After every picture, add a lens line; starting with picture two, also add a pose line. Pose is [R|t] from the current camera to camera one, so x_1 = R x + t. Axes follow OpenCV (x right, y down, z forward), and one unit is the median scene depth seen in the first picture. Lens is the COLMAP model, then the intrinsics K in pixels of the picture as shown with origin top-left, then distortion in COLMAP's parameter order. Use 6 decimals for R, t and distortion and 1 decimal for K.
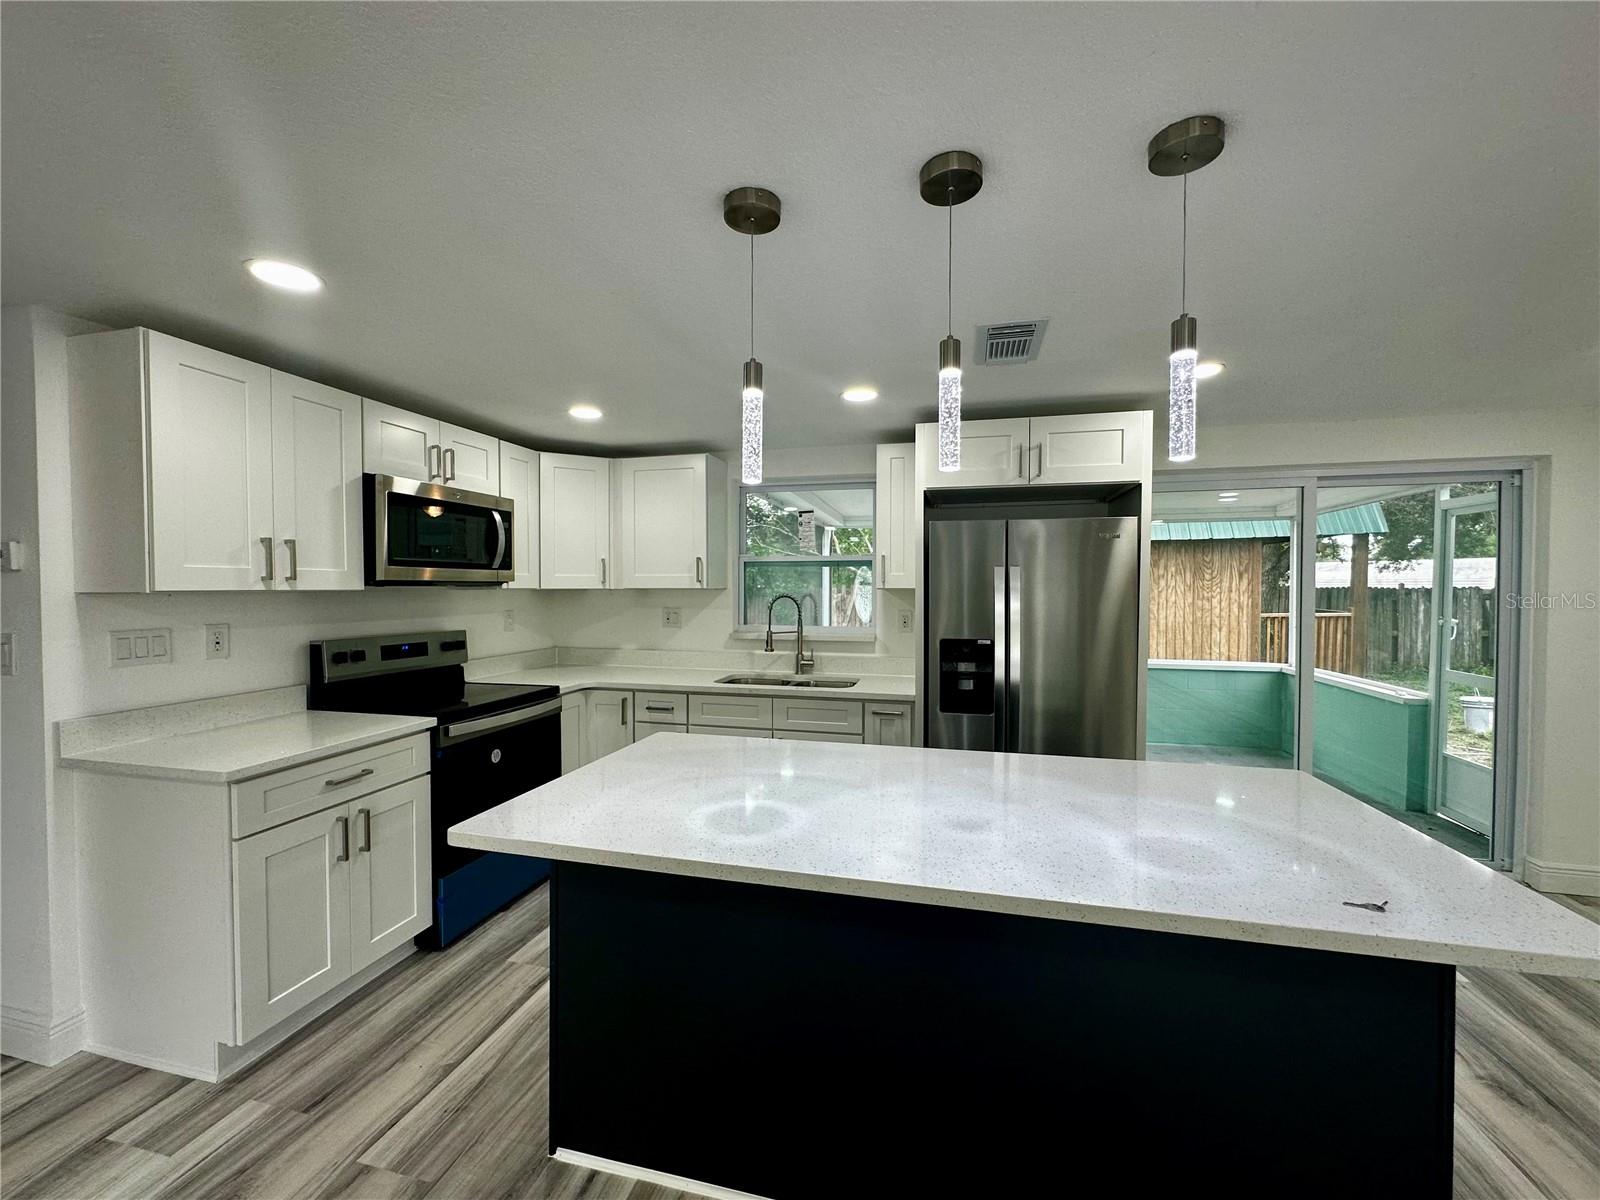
lens RADIAL K [[636.4, 0, 800.0], [0, 636.4, 600.0], [0, 0, 1]] dist [-0.001544, 0.000162]
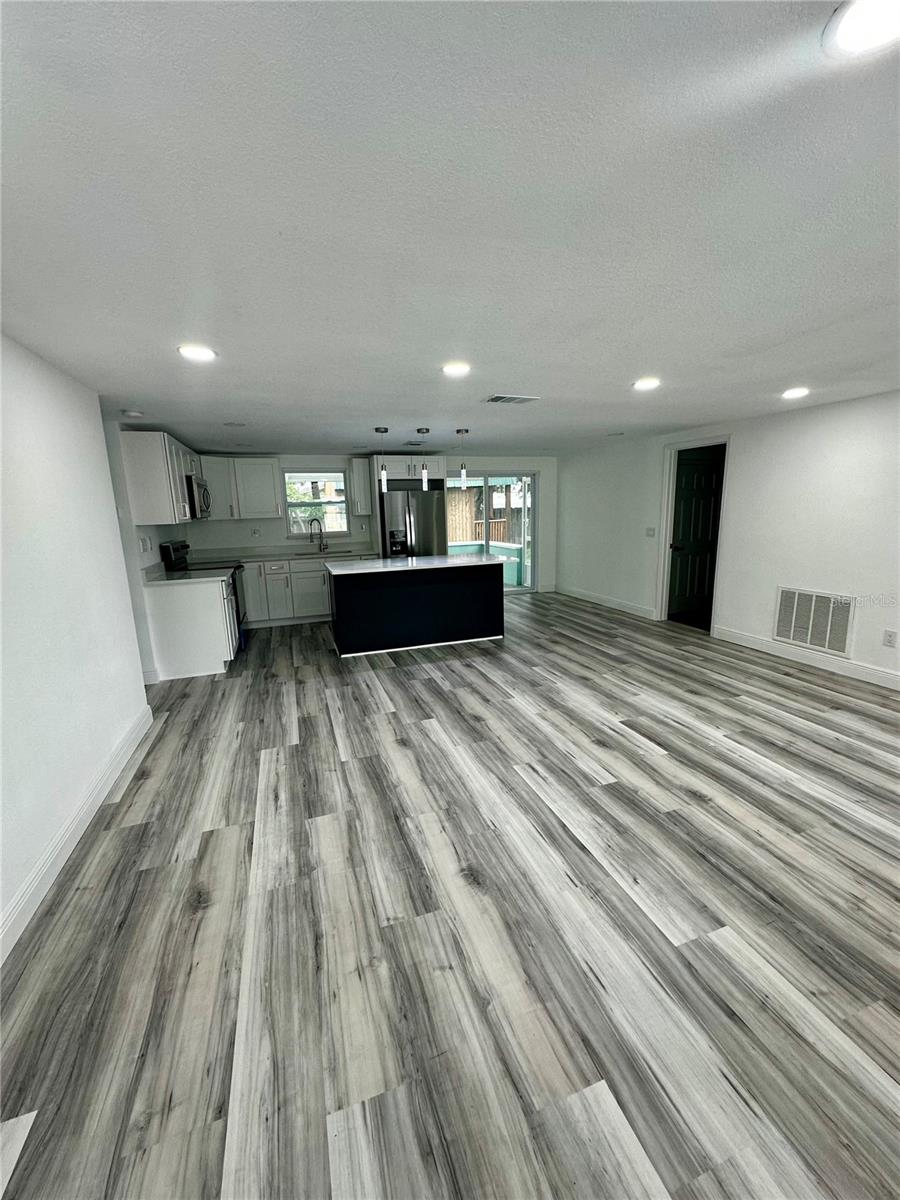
lens RADIAL K [[477.3, 0, 450.0], [0, 477.3, 600.0], [0, 0, 1]] dist [-0.001544, 0.000162]
pose [[0.836019, -0.125017, 0.534269, -0.595037], [0.035364, 0.983950, 0.174902, -0.003262], [-0.547560, -0.127328, 0.827022, -0.807359]]
